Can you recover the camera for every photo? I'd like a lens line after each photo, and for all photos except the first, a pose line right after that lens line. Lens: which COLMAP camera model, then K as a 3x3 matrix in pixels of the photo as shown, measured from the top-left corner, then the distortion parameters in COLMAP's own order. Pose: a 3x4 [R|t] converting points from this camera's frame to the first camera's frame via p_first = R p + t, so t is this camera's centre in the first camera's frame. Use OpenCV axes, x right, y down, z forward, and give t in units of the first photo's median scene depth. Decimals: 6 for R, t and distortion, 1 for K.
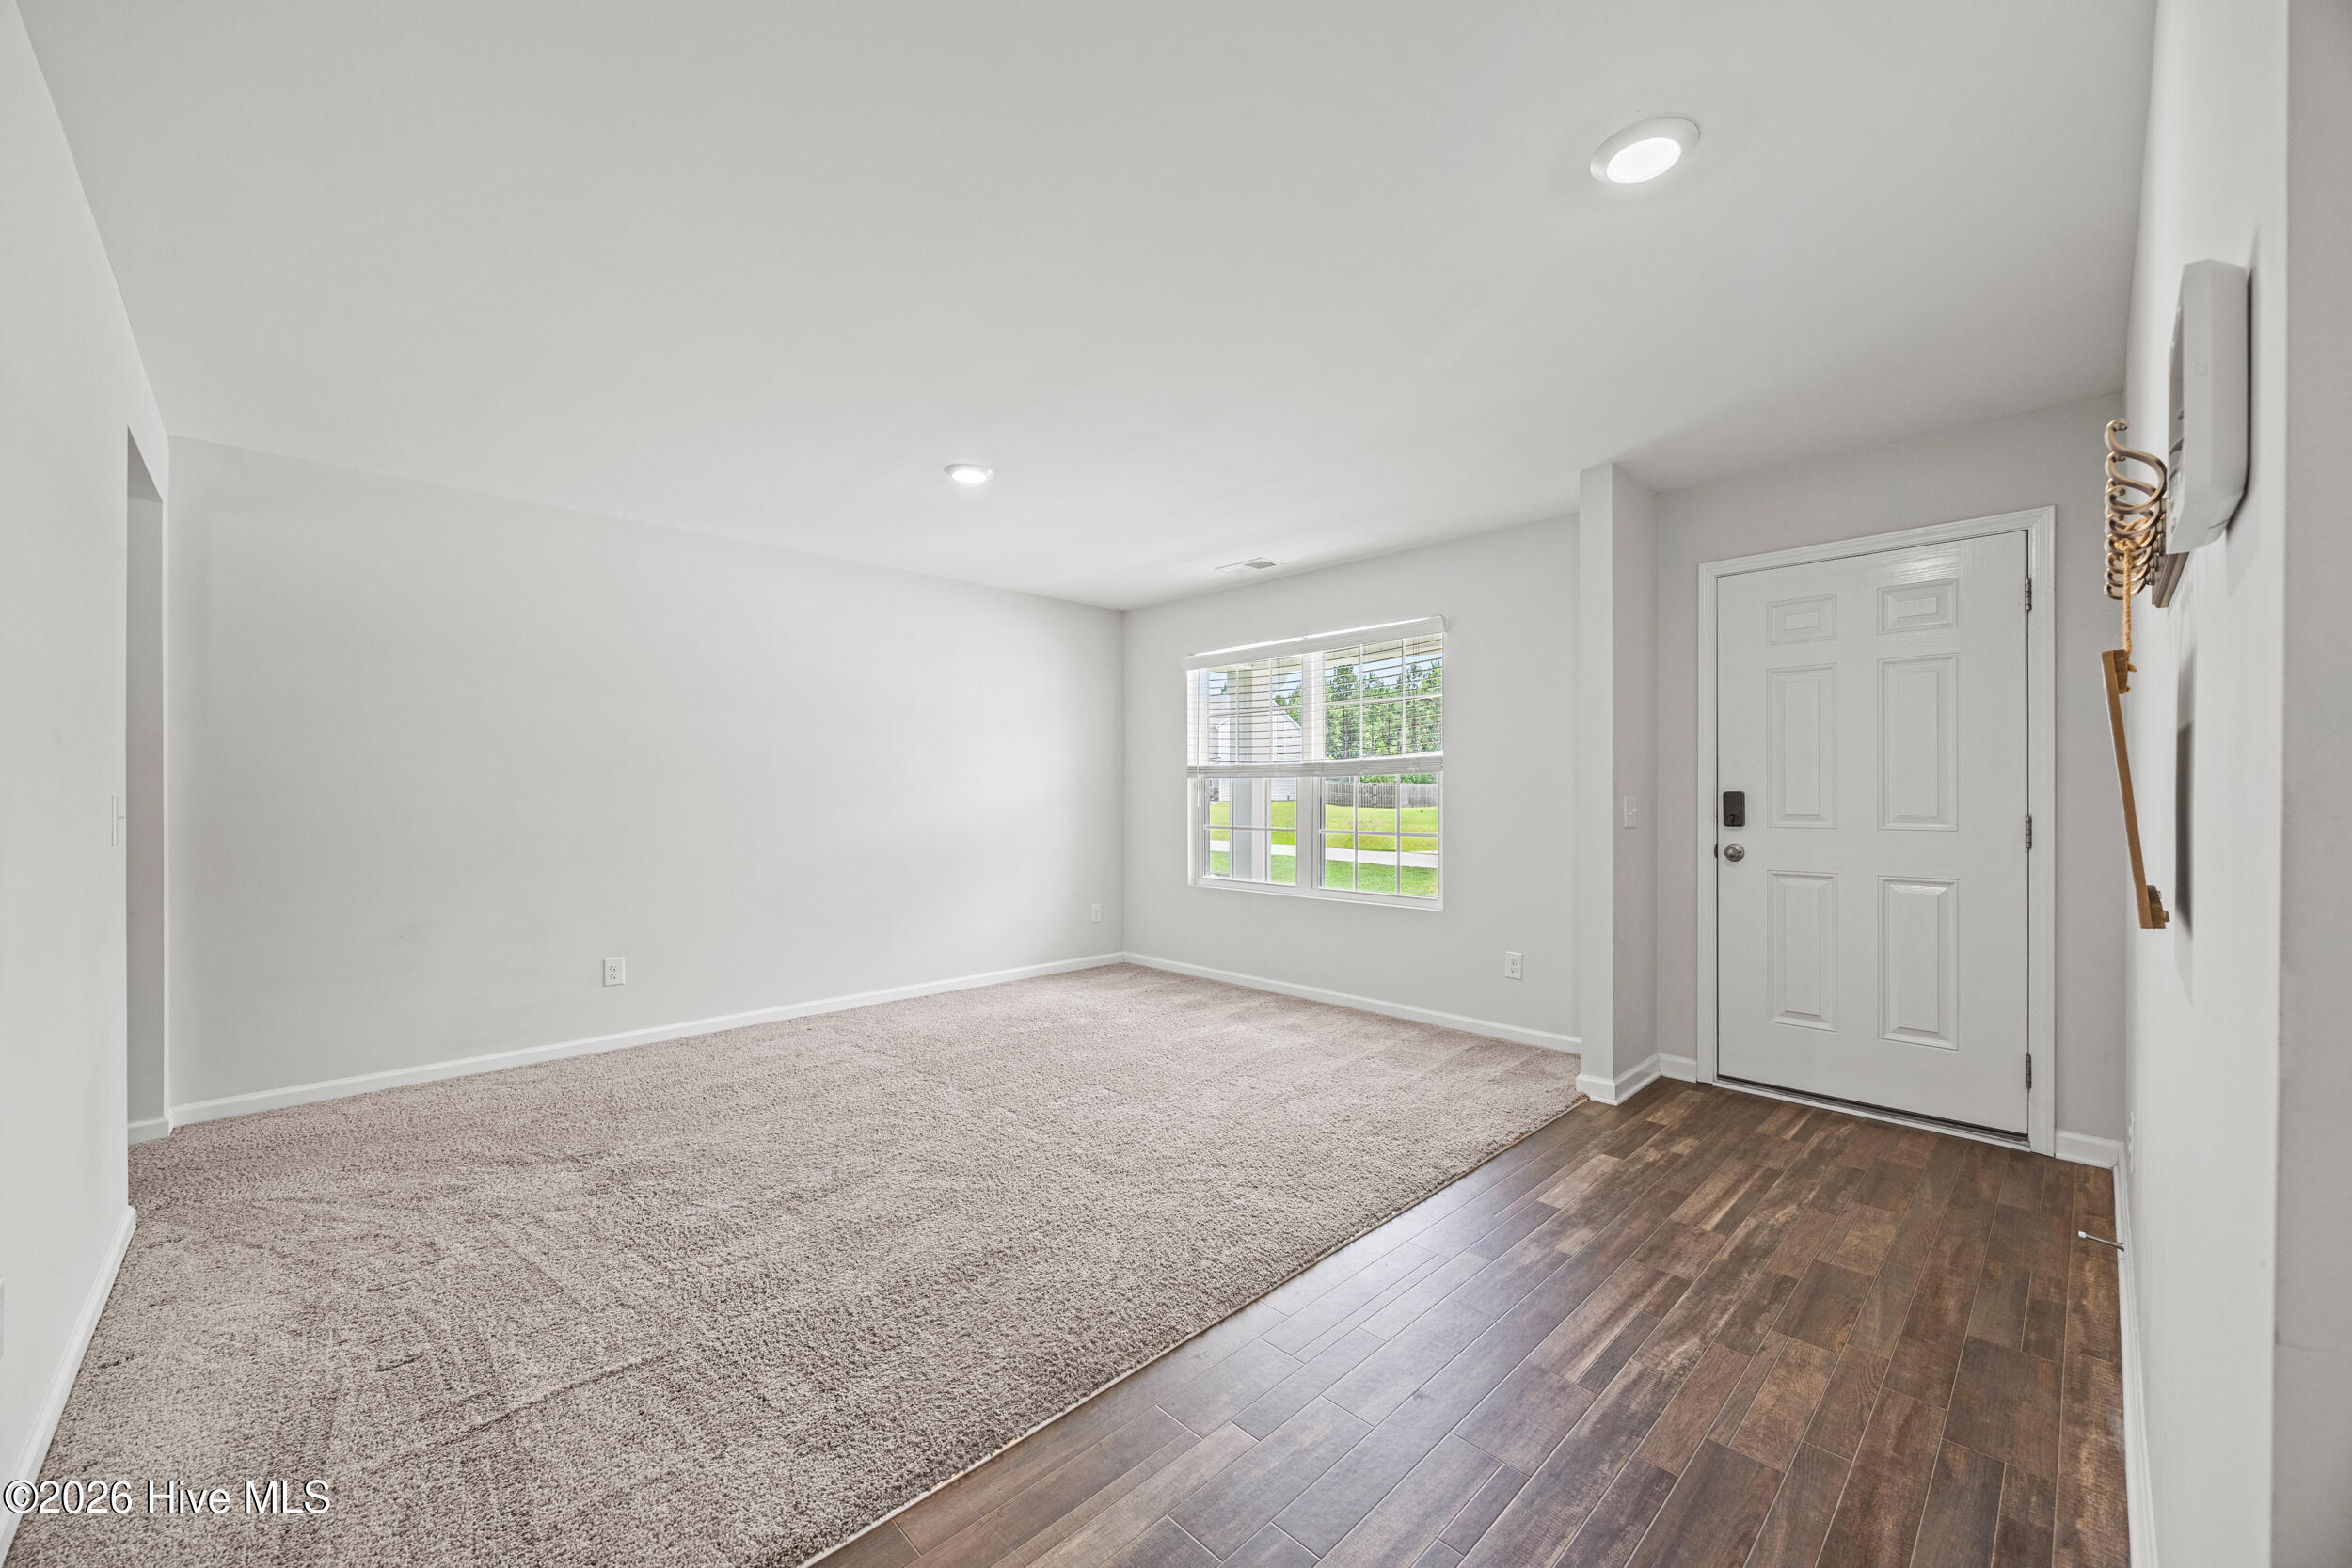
lens RADIAL K [[924.6, 0, 1157.8], [0, 924.6, 783.2], [0, 0, 1]] dist [0.002272, -0.001090]
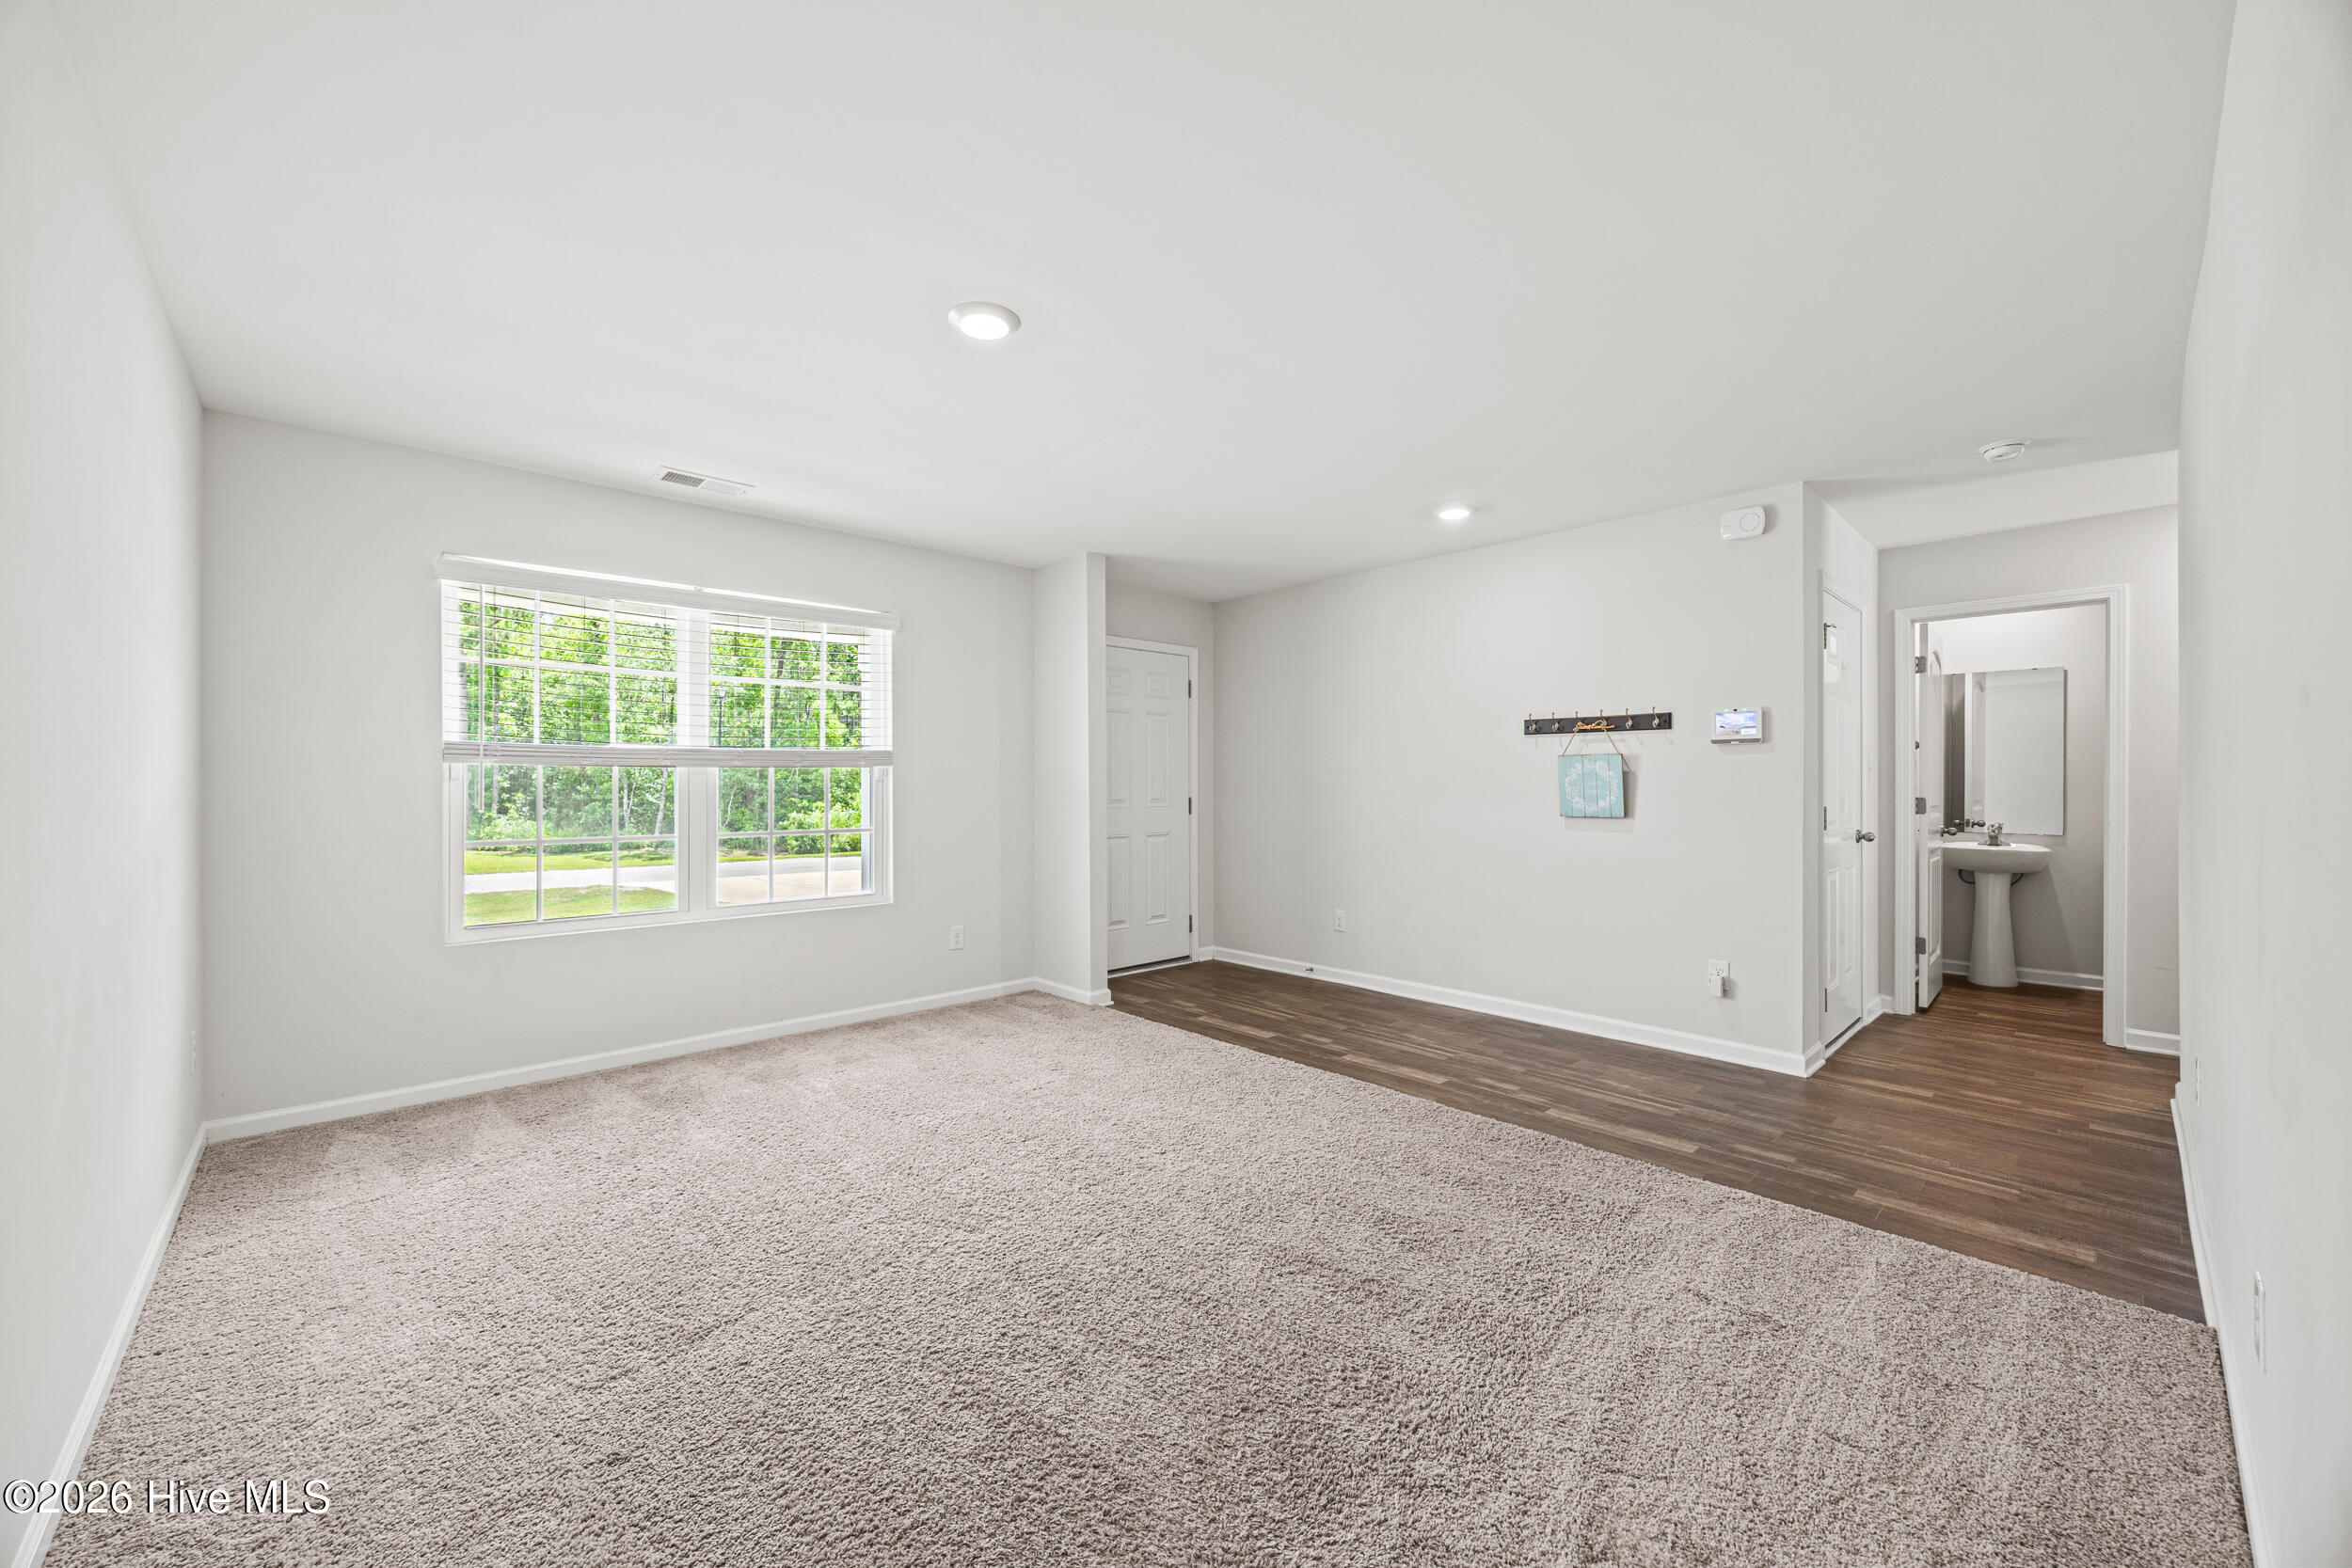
lens RADIAL K [[924.6, 0, 1159.0], [0, 924.6, 785.9], [0, 0, 1]] dist [0.002272, -0.001090]
pose [[0.018422, -0.002216, 0.999828, -0.744573], [0.002223, 0.999995, 0.002176, 0.005978], [-0.999828, 0.002182, 0.018427, 0.718206]]
